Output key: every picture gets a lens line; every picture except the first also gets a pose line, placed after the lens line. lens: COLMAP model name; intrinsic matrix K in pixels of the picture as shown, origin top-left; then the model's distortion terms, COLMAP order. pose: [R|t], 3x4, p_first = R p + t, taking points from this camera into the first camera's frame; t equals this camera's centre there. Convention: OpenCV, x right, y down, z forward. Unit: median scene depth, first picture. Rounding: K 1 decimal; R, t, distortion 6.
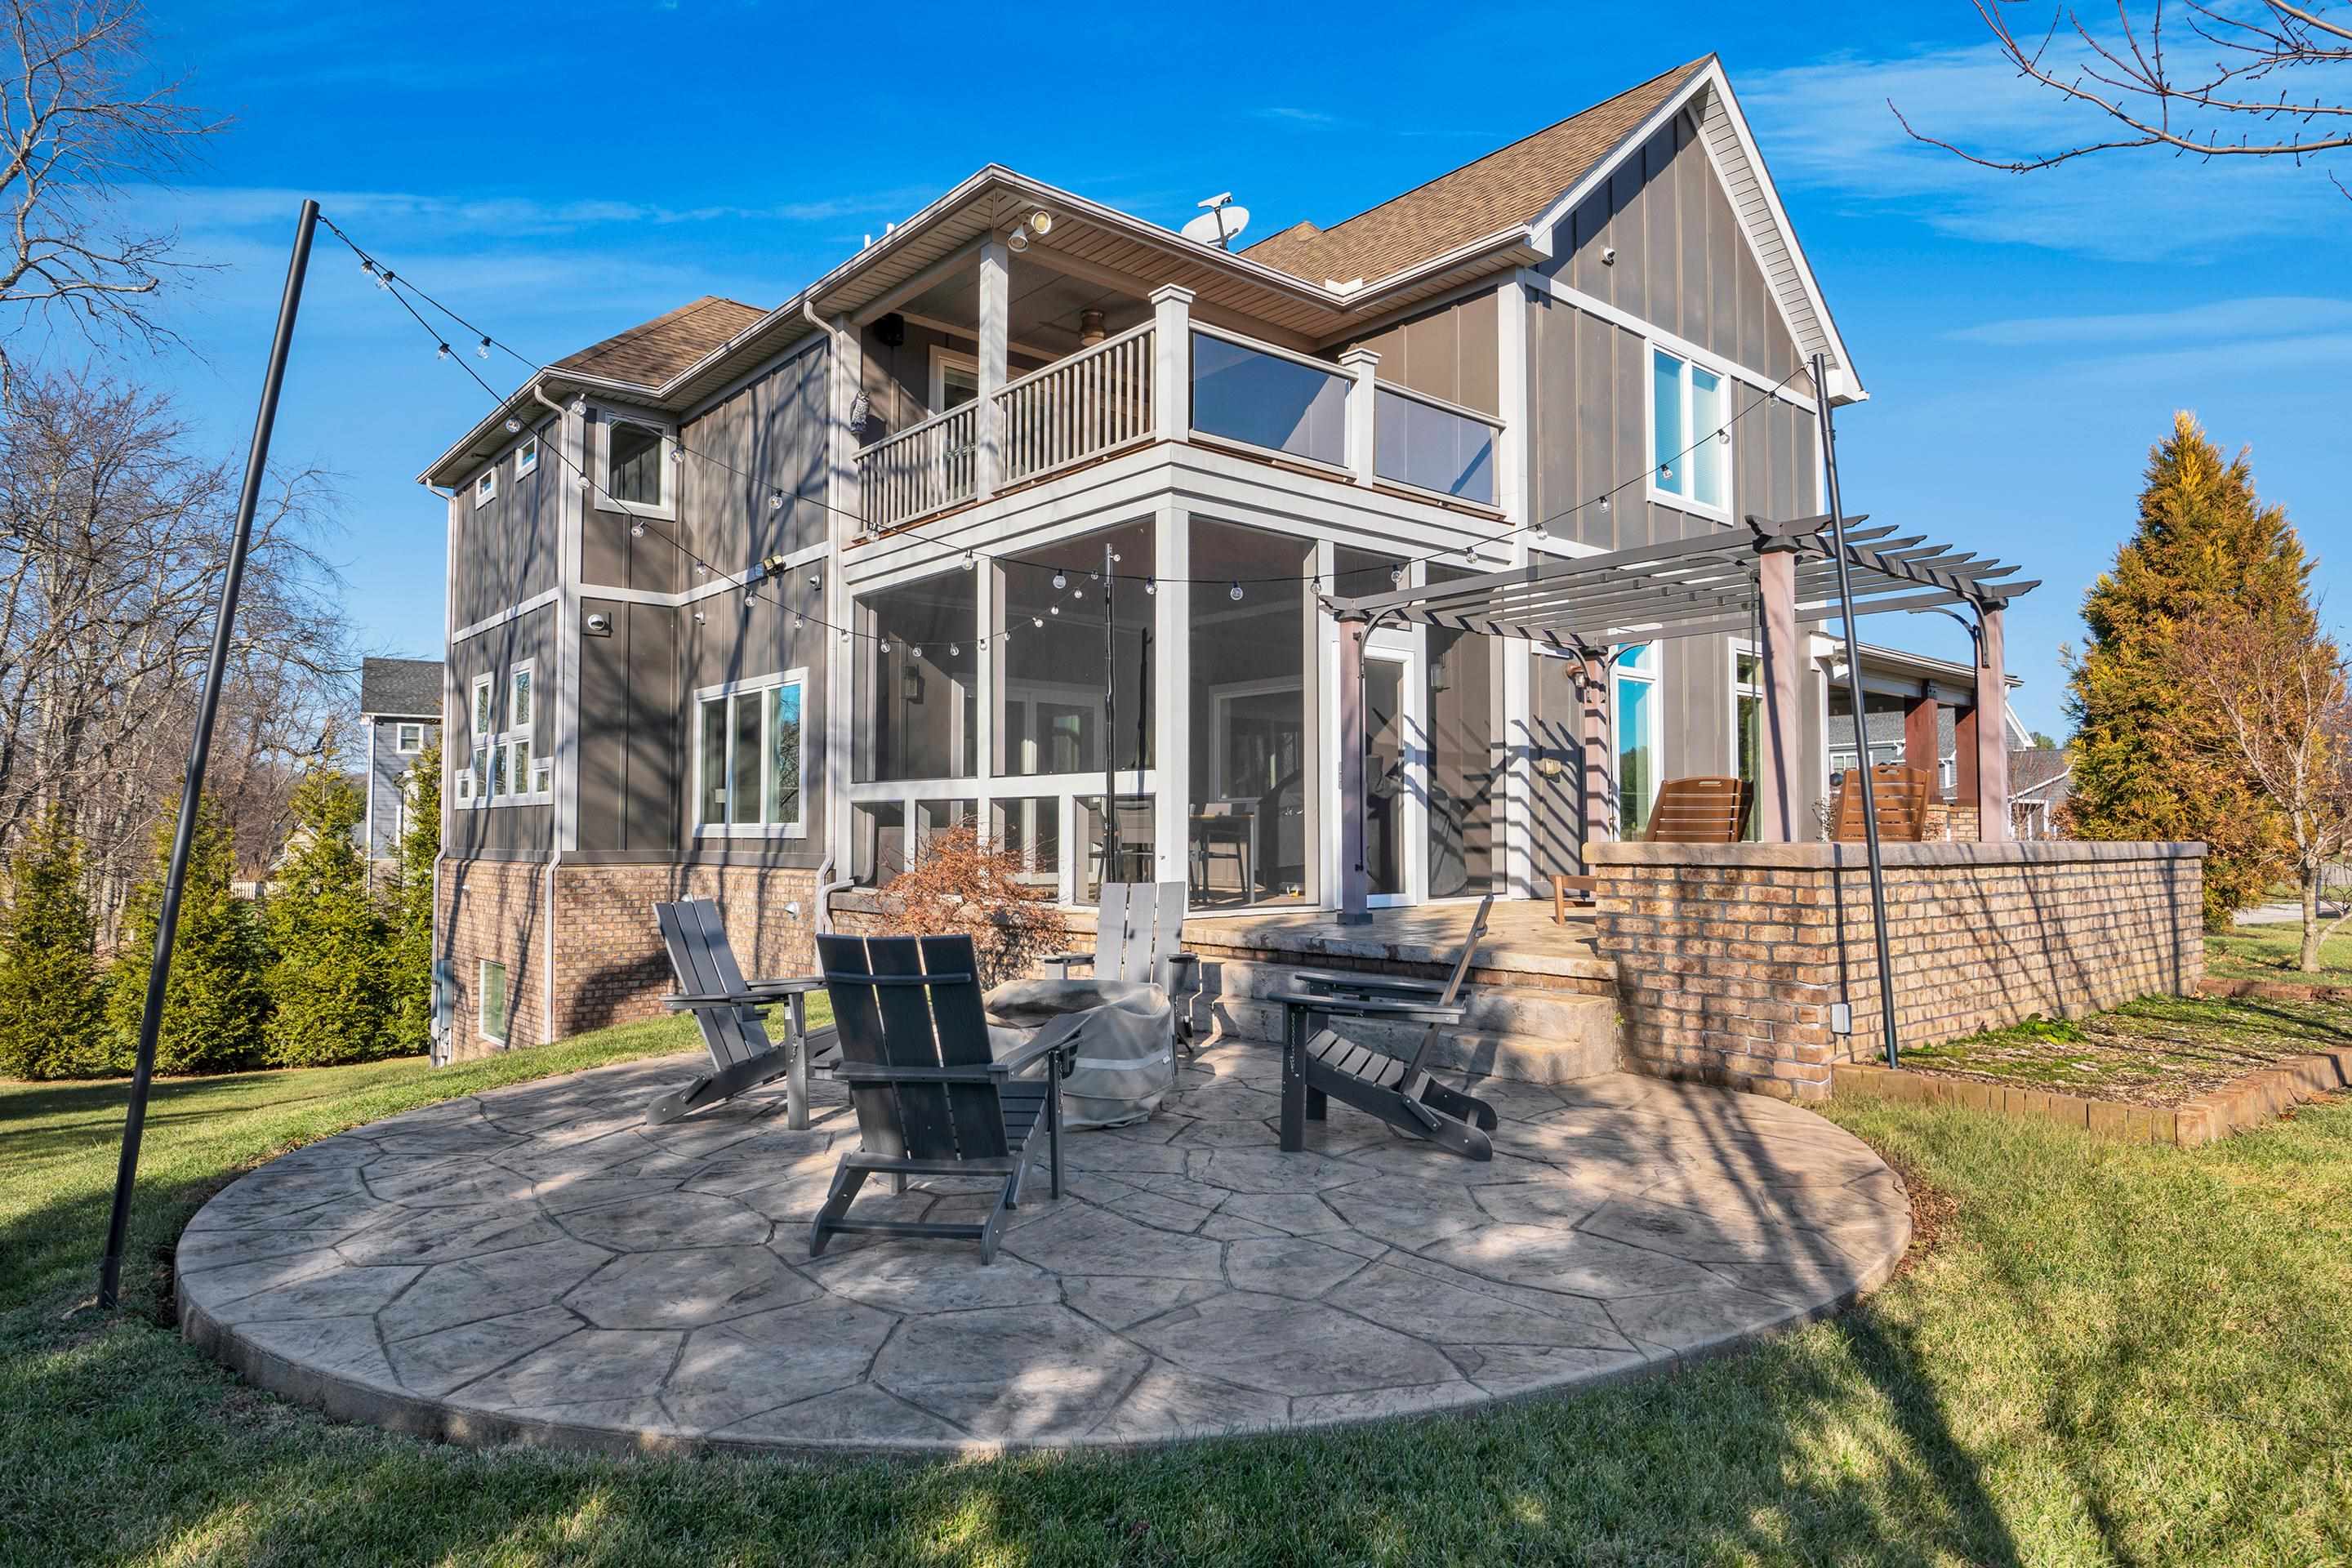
lens RADIAL K [[1406.1, 0, 1176.0], [0, 1406.1, 784.0], [0, 0, 1]] dist [-0.002140, -0.013715]
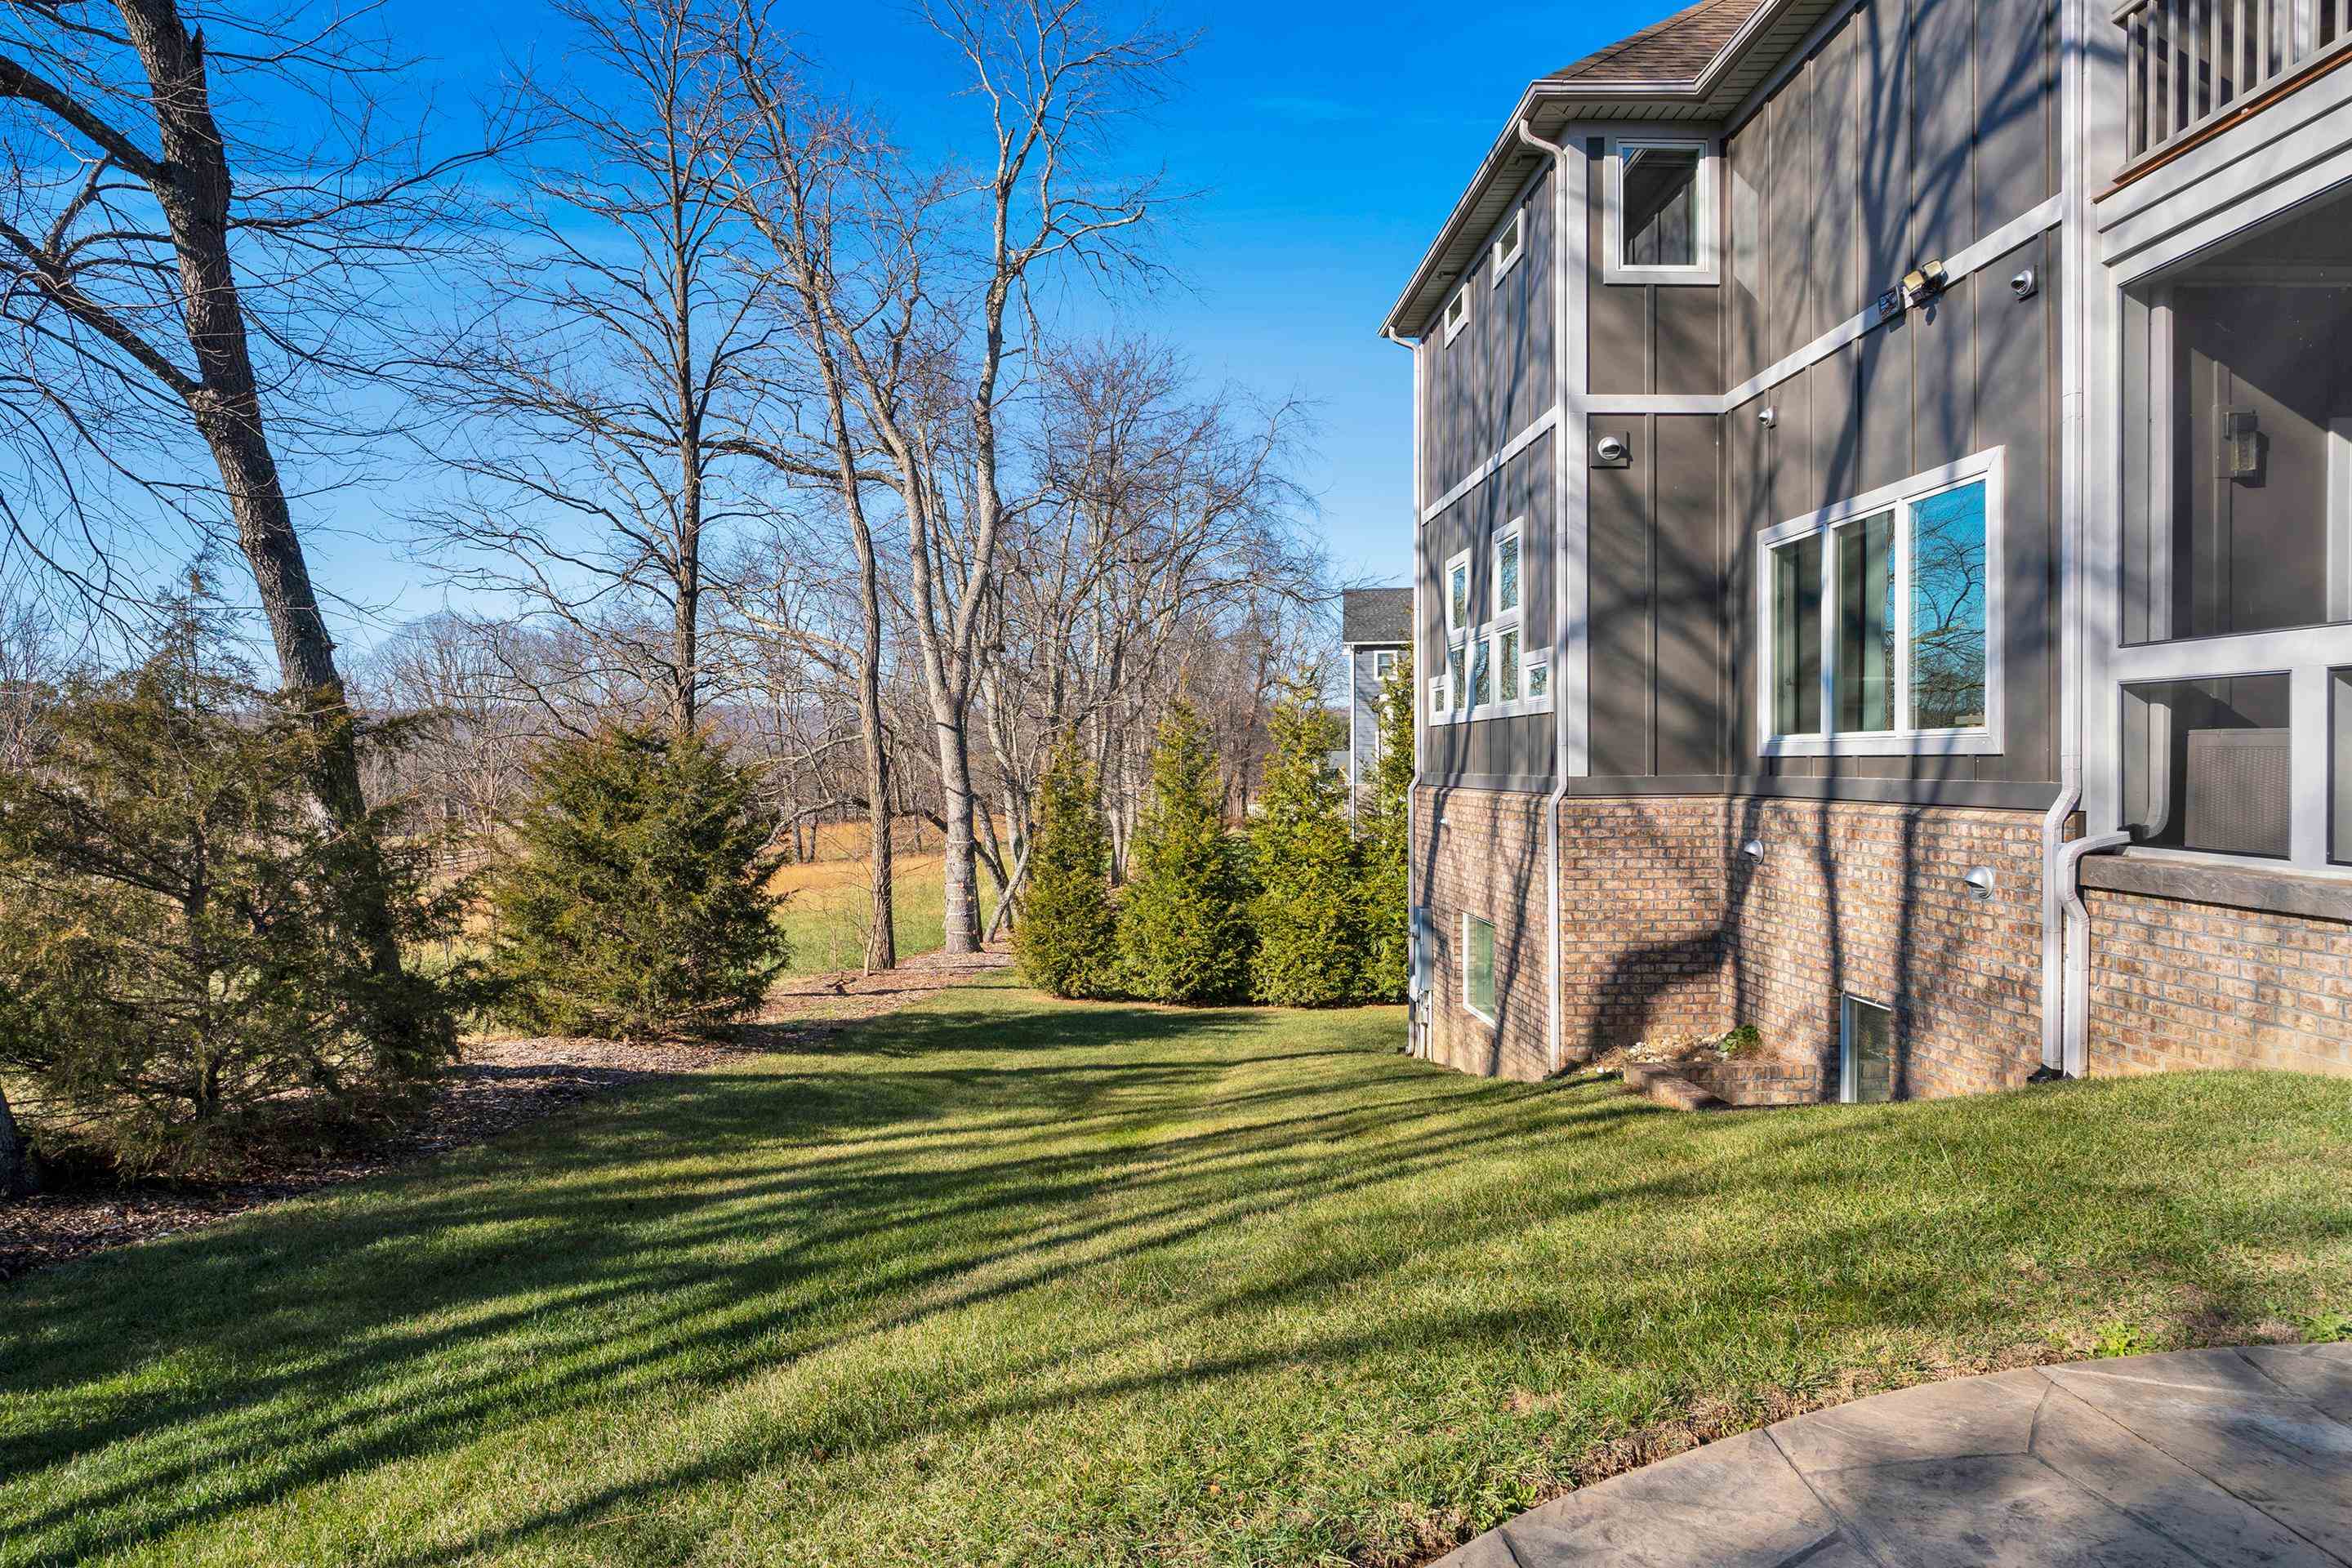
lens RADIAL K [[1292.0, 0, 1176.0], [0, 1292.0, 784.0], [0, 0, 1]] dist [0.001255, -0.041001]
pose [[0.787231, 0.003267, -0.616650, -0.176343], [0.030584, 0.998548, 0.044334, 0.015164], [0.615900, -0.053761, 0.785988, 0.335136]]
